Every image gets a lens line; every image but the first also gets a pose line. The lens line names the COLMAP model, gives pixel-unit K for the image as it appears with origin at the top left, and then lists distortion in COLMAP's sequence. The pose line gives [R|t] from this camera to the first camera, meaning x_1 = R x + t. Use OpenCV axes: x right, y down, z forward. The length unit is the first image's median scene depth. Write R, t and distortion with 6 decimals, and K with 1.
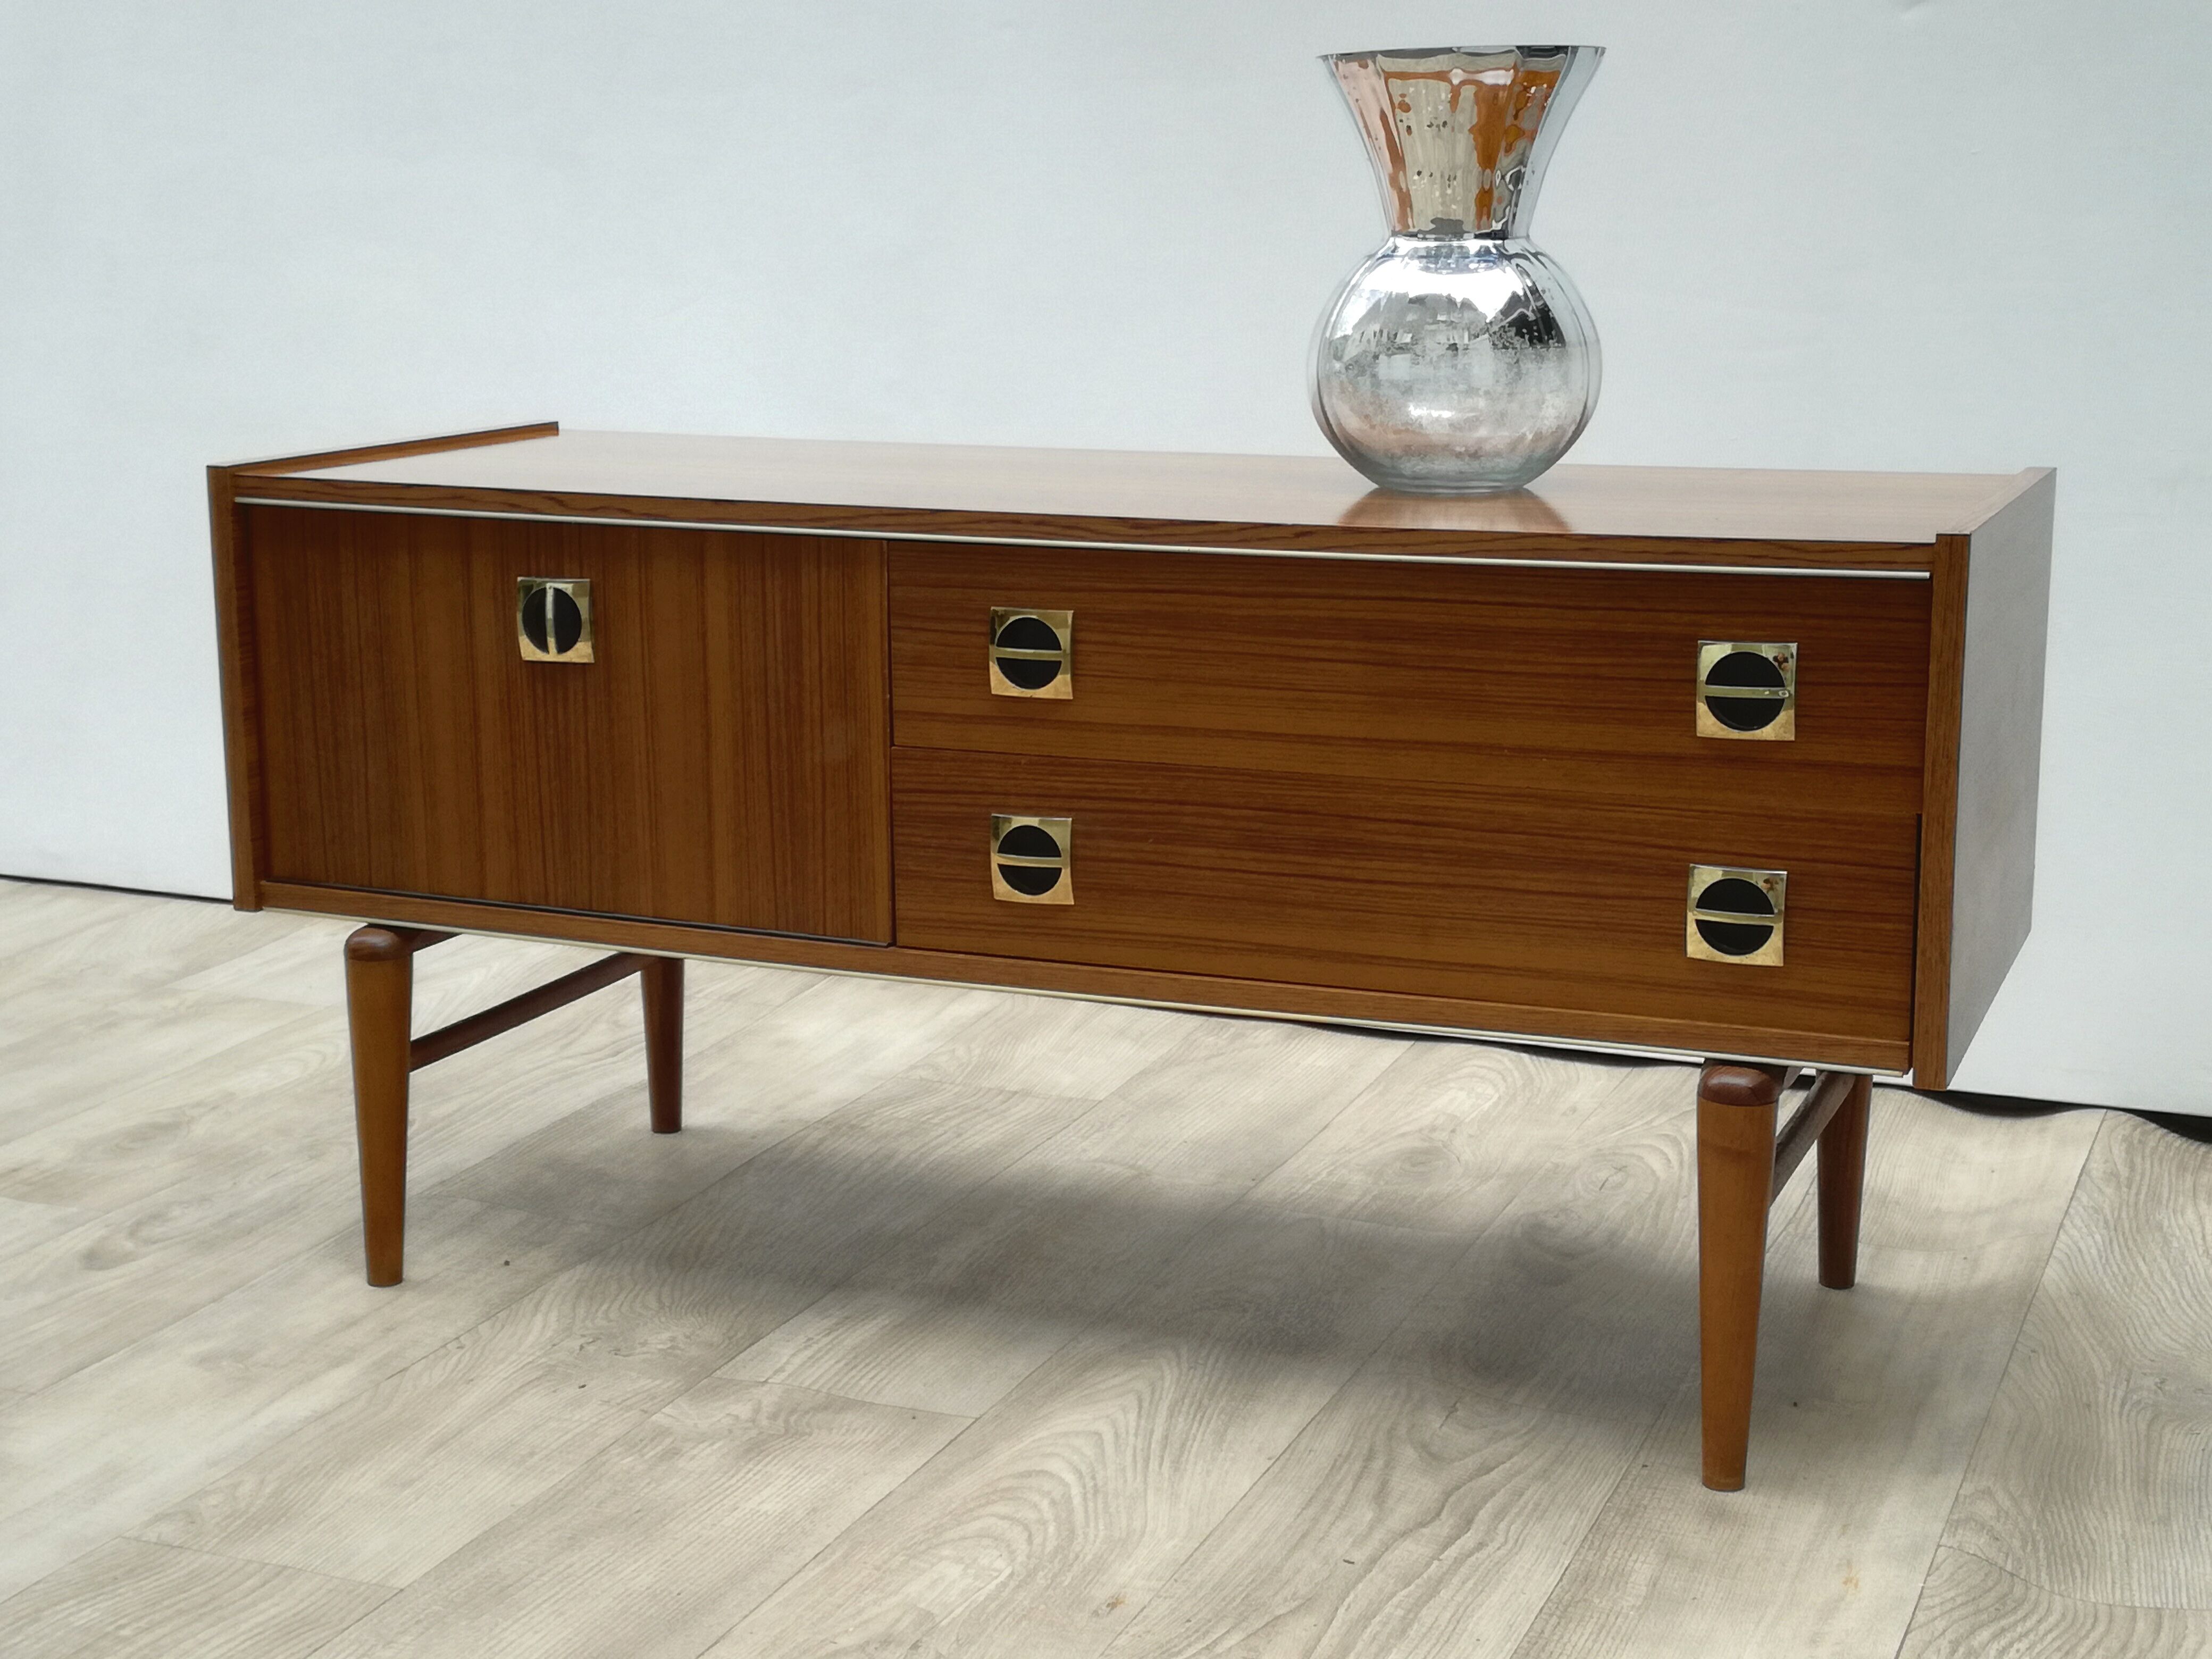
lens RADIAL K [[3131.7, 0, 1136.3], [0, 3131.7, 786.4], [0, 0, 1]] dist [0.091915, 0.000000]
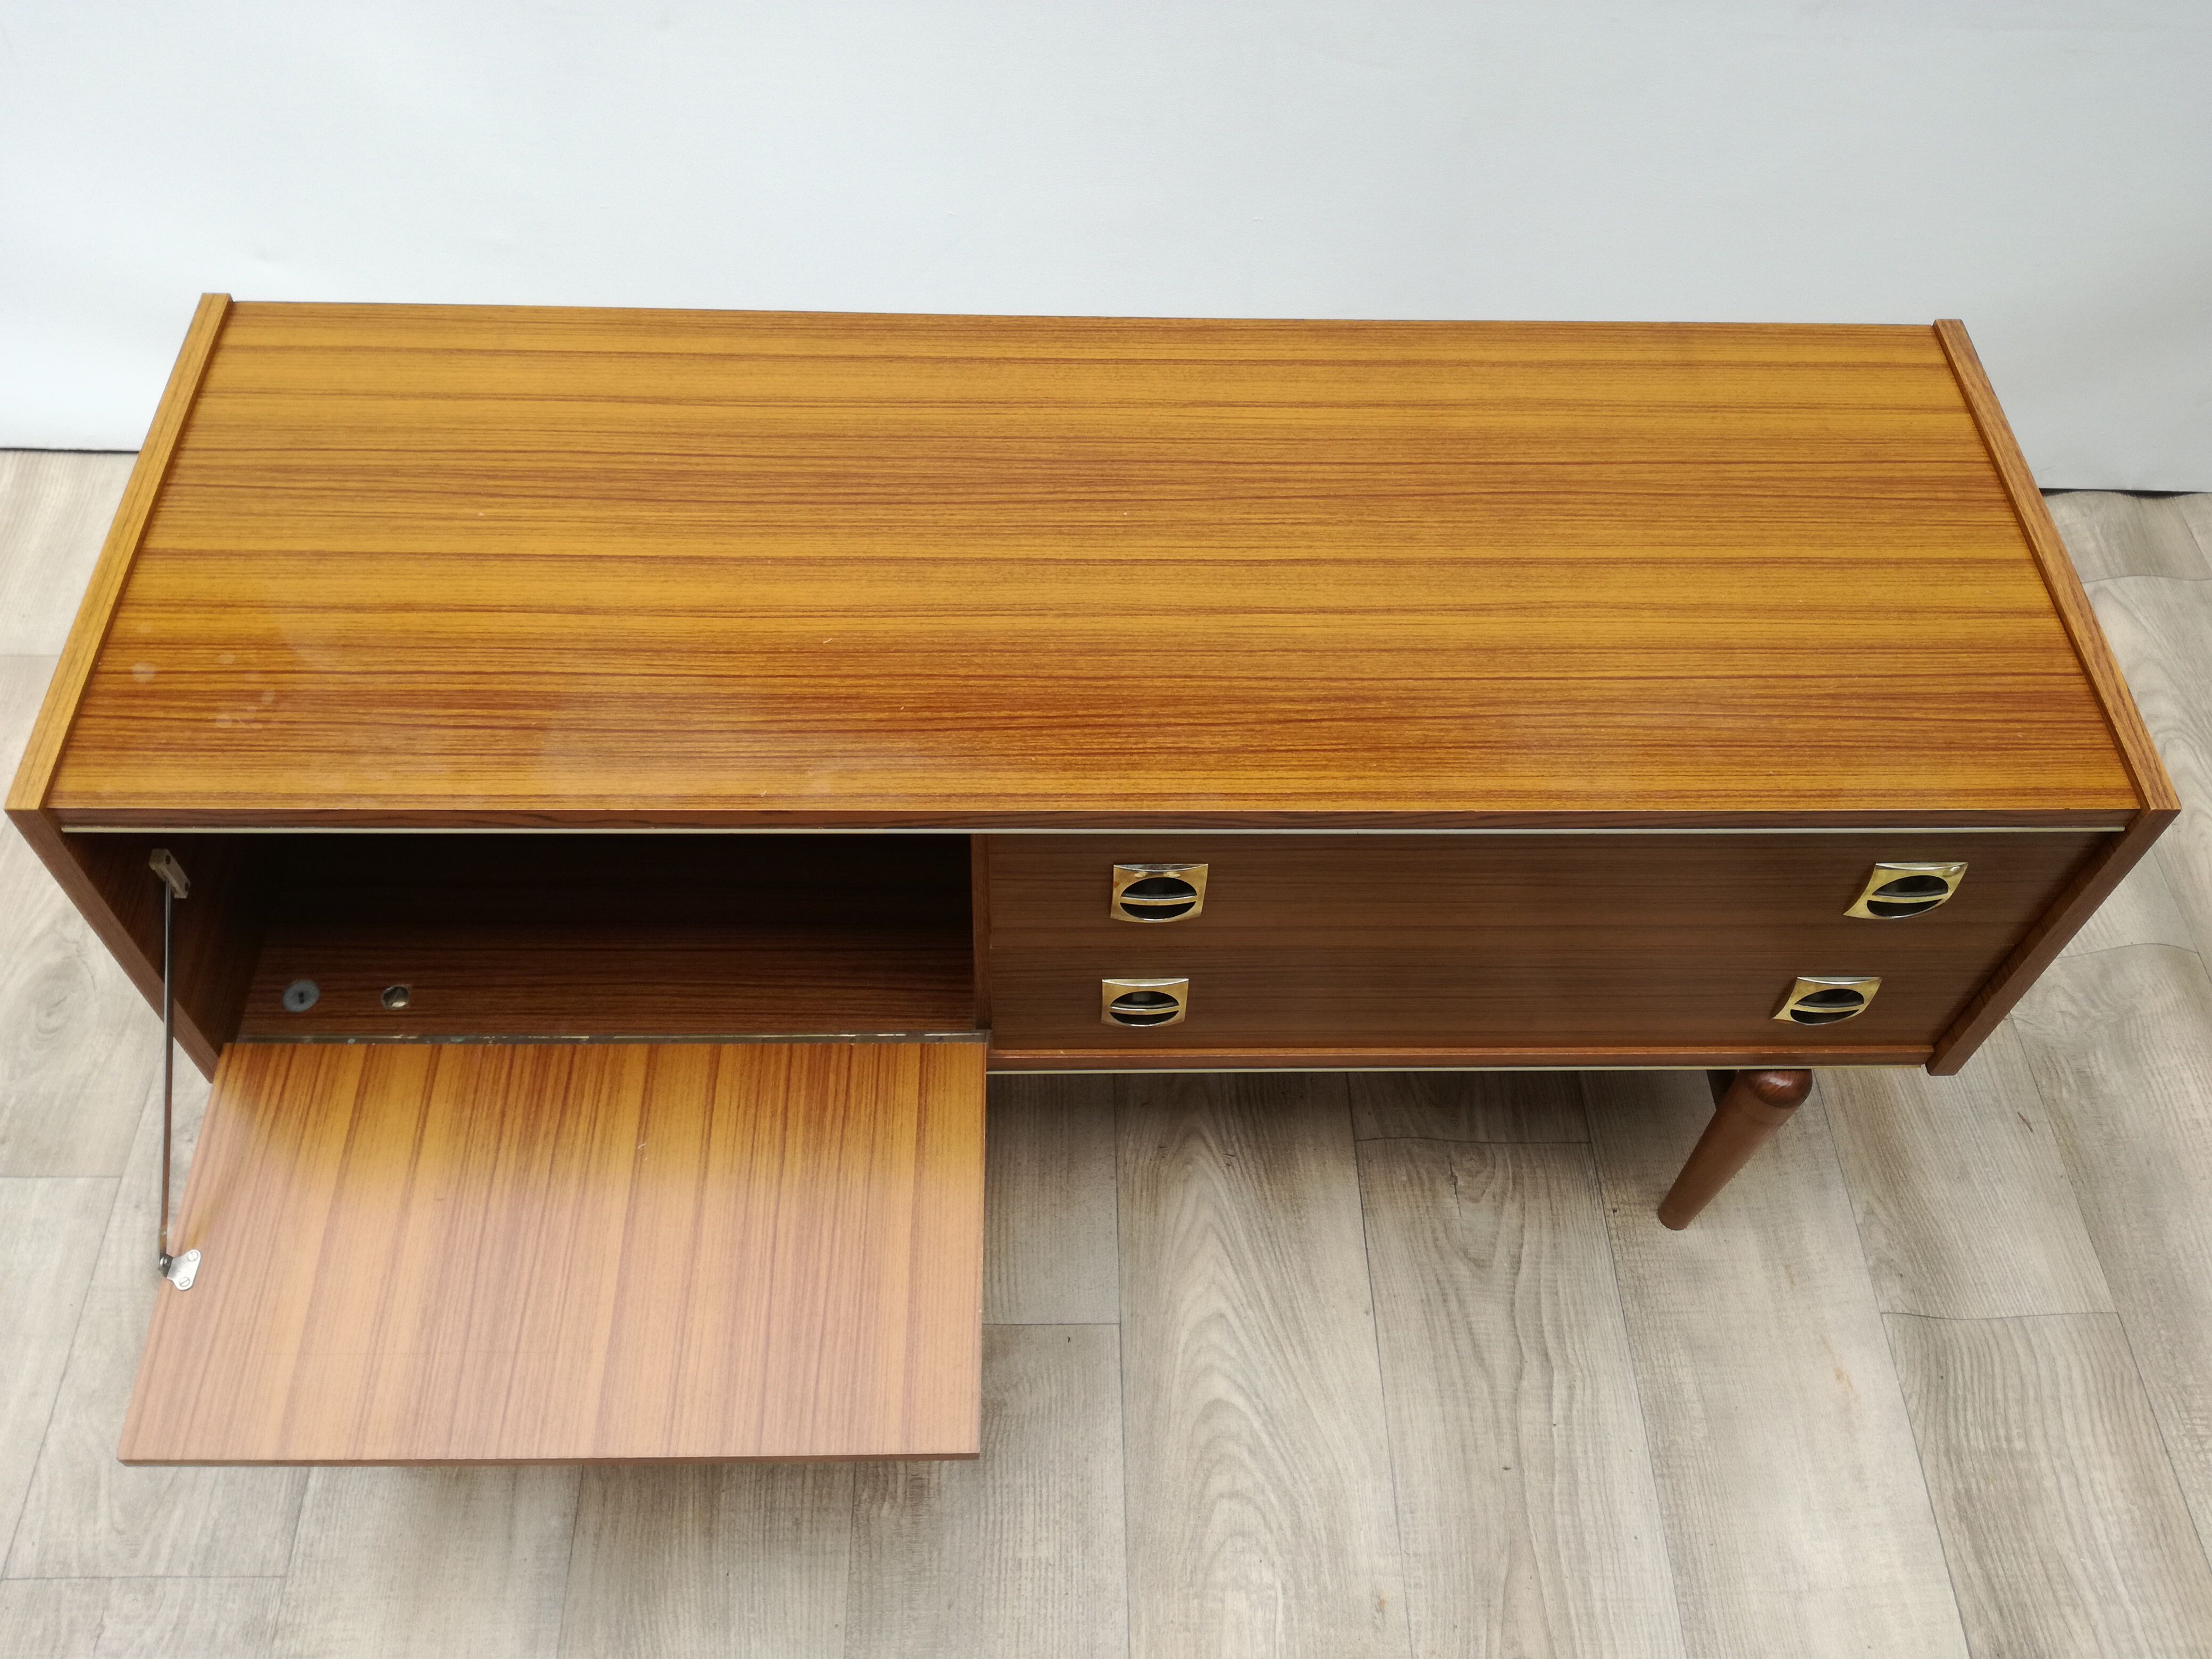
lens RADIAL K [[1816.2, 0, 1111.1], [0, 1816.2, 820.9], [0, 0, 1]] dist [0.080969, -0.185308]
pose [[0.913872, -0.304942, 0.268046, -0.182527], [0.034477, 0.716110, 0.697135, -0.430797], [-0.404537, -0.627850, 0.664947, 0.646336]]
